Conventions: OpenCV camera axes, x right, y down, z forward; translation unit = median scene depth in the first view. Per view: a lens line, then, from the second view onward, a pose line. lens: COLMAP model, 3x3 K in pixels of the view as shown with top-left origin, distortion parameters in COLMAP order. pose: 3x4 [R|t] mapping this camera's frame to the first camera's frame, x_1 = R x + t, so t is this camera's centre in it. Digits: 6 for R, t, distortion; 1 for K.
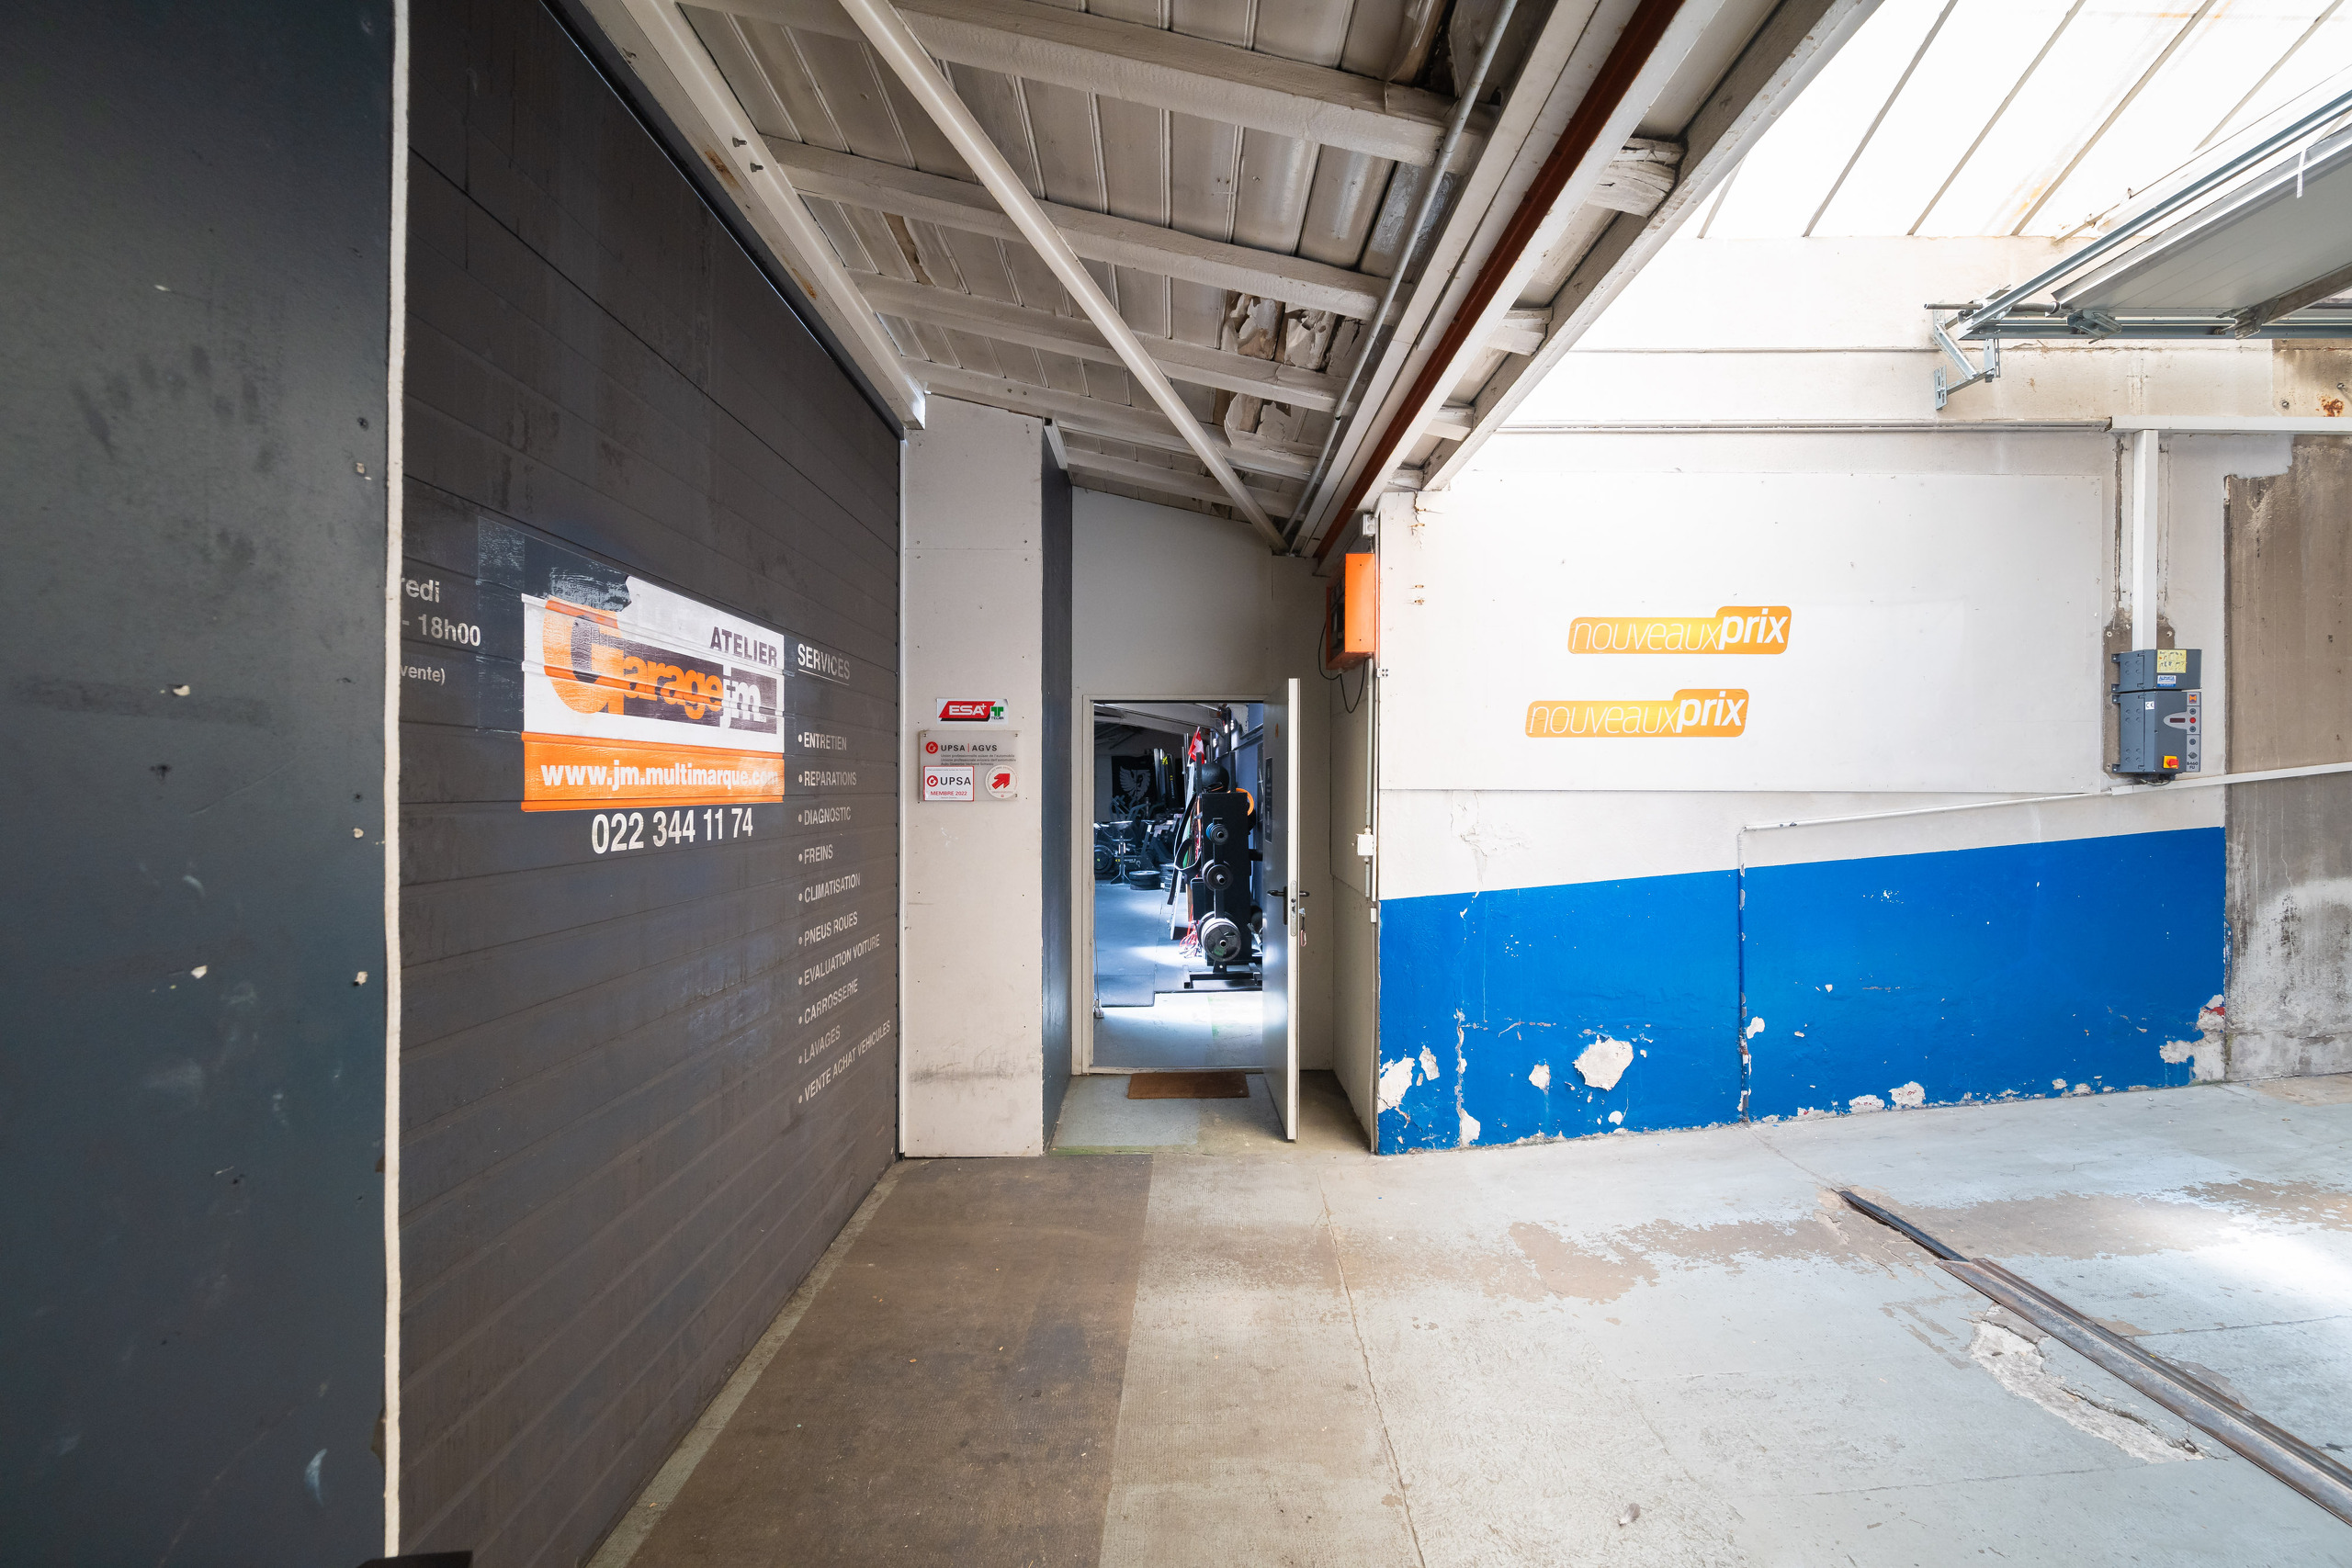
lens RADIAL K [[919.7, 0, 1181.6], [0, 919.7, 780.5], [0, 0, 1]] dist [-0.001533, 0.000299]
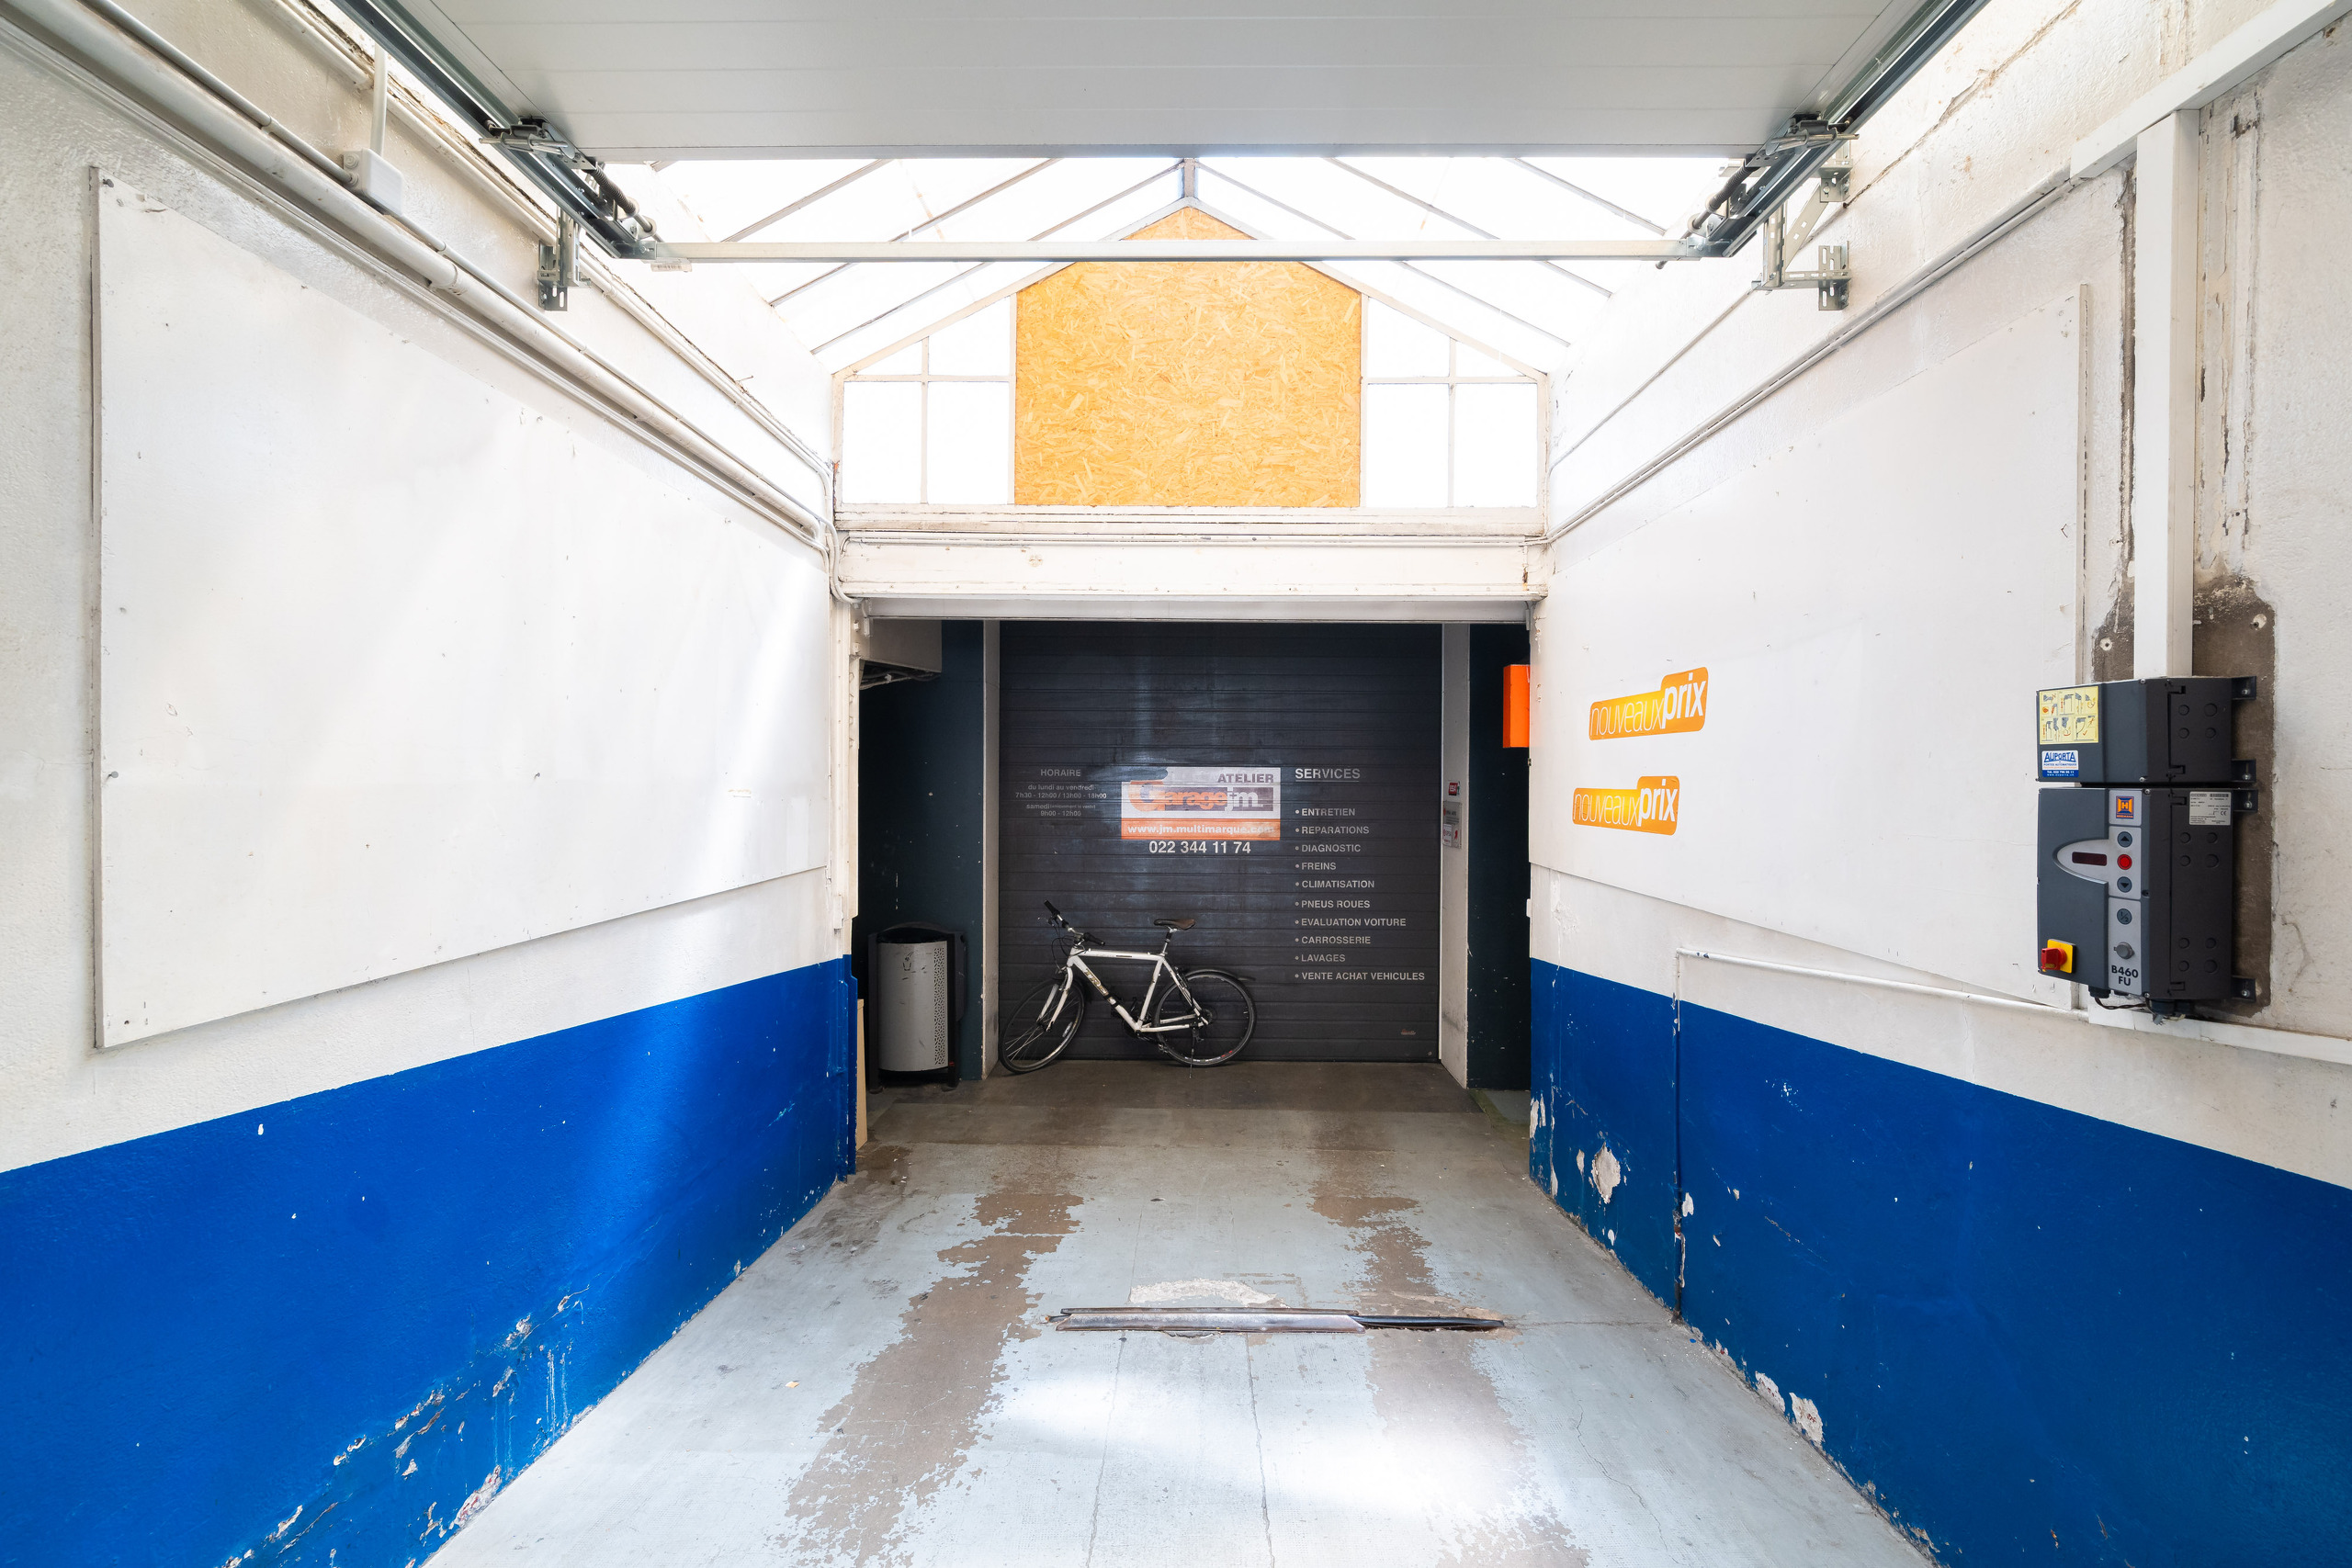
lens RADIAL K [[1001.3, 0, 1177.7], [0, 1001.3, 783.9], [0, 0, 1]] dist [0.000650, 0.000004]
pose [[-0.027347, 0.007640, -0.999597, 1.972864], [-0.001815, 0.999969, 0.007692, -0.130191], [0.999624, 0.002025, -0.027332, 0.776338]]
